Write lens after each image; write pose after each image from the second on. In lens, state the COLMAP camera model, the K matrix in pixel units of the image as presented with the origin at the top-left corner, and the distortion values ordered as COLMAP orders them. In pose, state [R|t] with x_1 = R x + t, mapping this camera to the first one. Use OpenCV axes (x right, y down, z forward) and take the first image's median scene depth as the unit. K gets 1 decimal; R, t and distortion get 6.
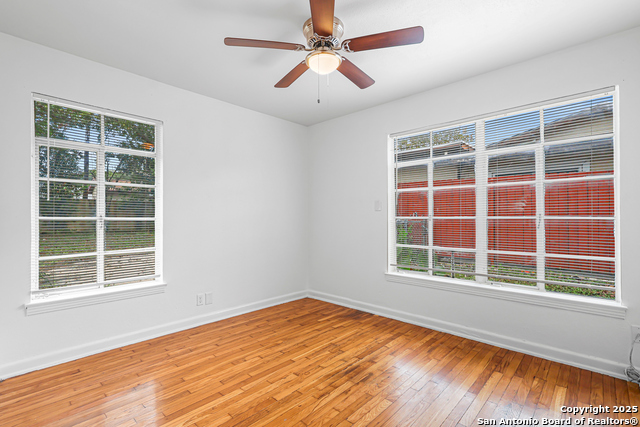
lens RADIAL K [[298.1, 0, 317.0], [0, 298.1, 217.9], [0, 0, 1]] dist [-0.001841, -0.001348]
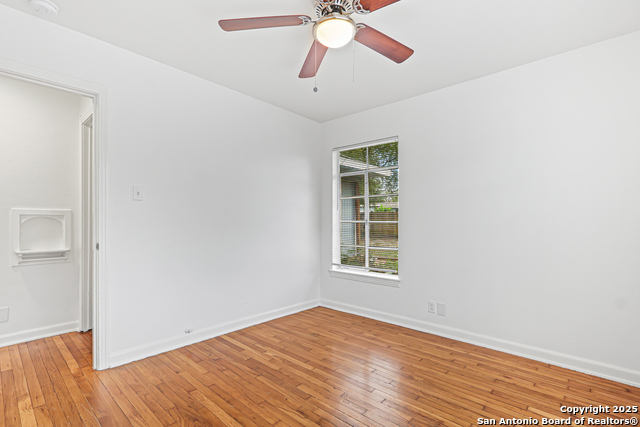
lens RADIAL K [[298.1, 0, 315.2], [0, 298.1, 225.6], [0, 0, 1]] dist [-0.001841, -0.001348]
pose [[0.024080, 0.014491, -0.999605, 0.656655], [-0.004899, 0.999885, 0.014377, 0.001254], [0.999698, 0.004551, 0.024148, 0.713243]]
